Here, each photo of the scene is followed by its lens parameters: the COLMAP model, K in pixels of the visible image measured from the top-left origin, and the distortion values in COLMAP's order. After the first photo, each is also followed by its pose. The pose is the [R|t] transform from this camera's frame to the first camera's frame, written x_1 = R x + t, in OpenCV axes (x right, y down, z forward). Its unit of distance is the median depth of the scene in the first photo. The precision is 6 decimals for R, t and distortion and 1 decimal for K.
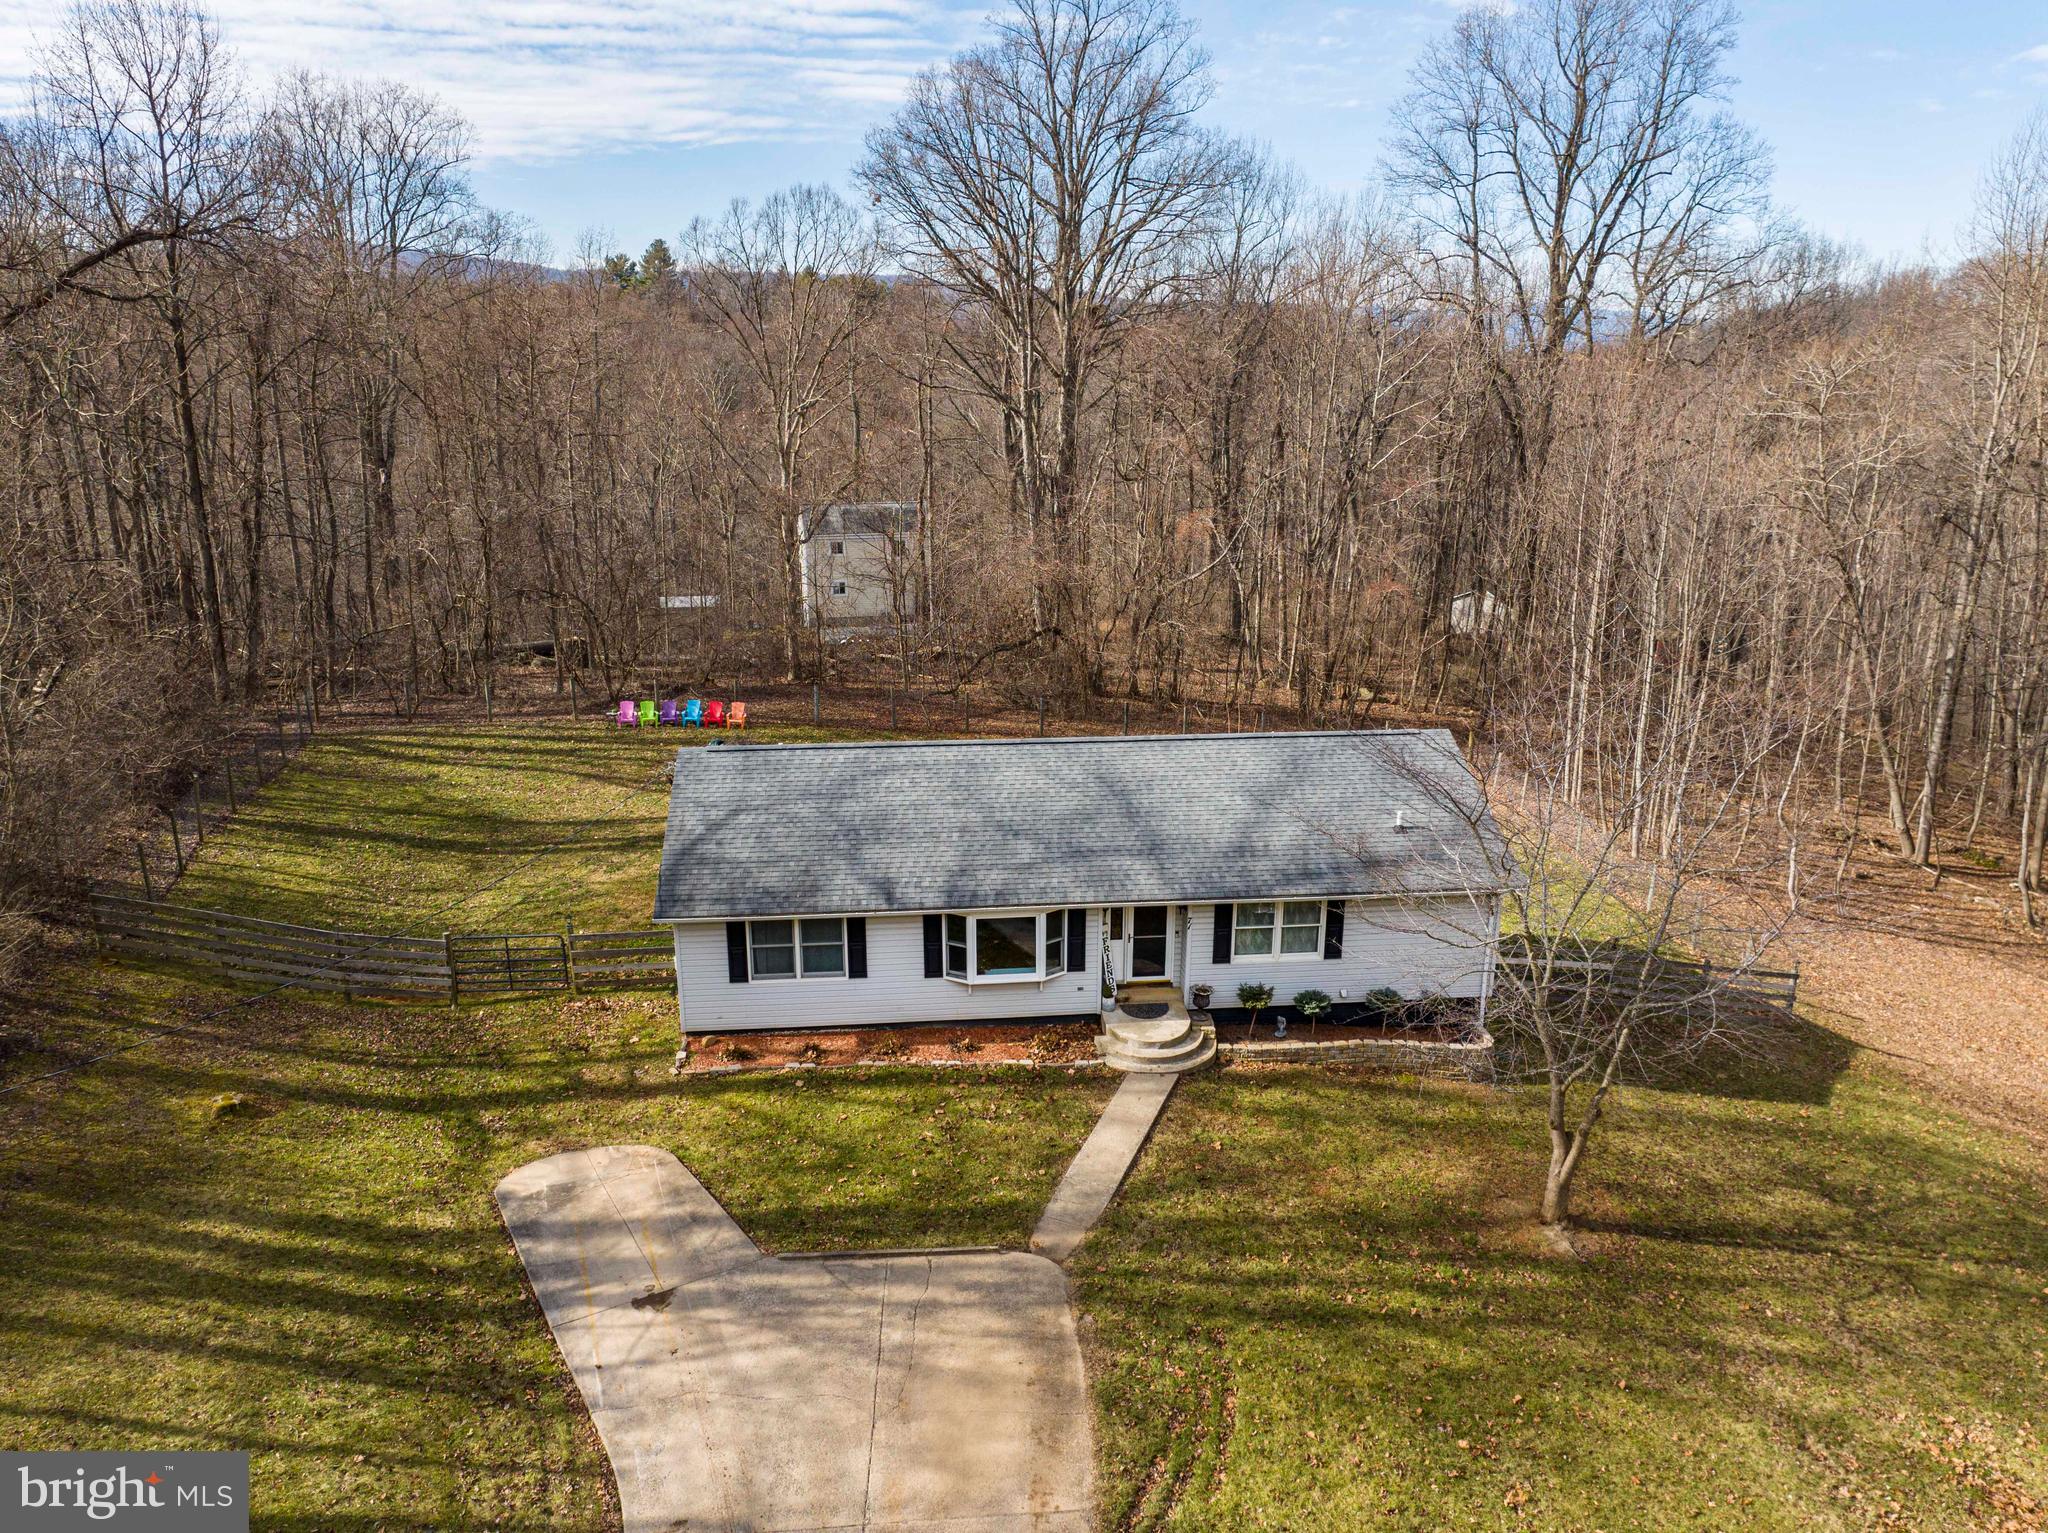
lens RADIAL K [[1436.9, 0, 1030.4], [0, 1436.9, 736.4], [0, 0, 1]] dist [-0.053190, 0.025843]
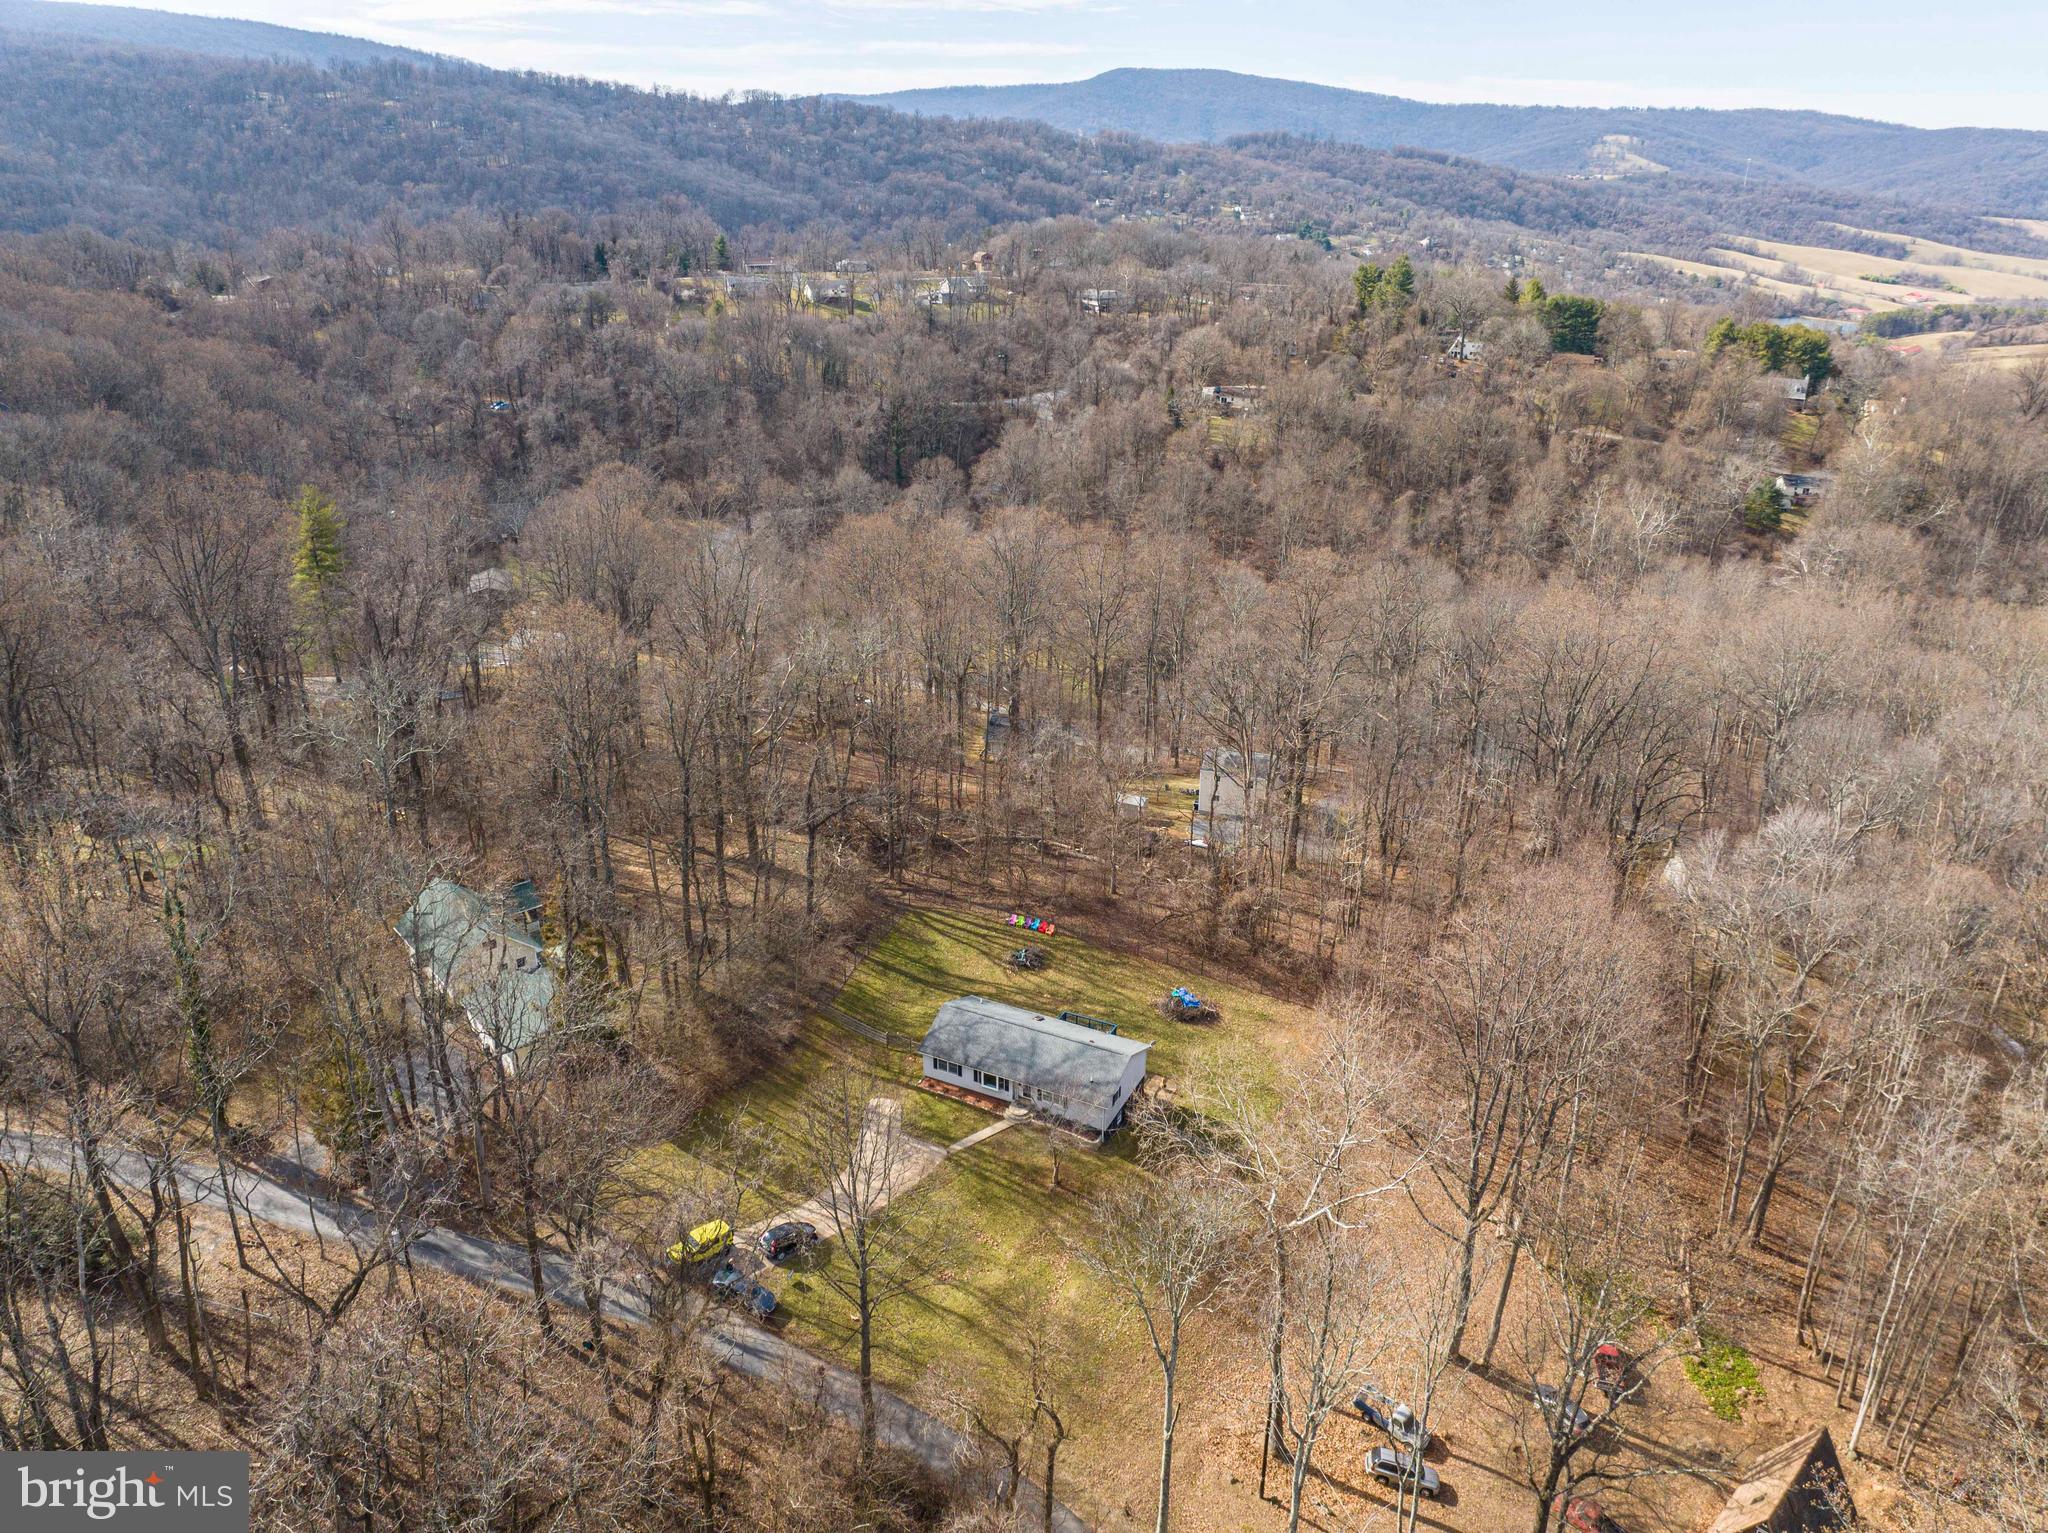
lens RADIAL K [[1436.9, 0, 1033.1], [0, 1436.9, 762.4], [0, 0, 1]] dist [-0.053190, 0.025843]
pose [[0.848217, 0.215168, -0.483974, 1.983540], [-0.150644, 0.974032, 0.169021, -1.537556], [0.507774, -0.070459, 0.858604, -2.547069]]
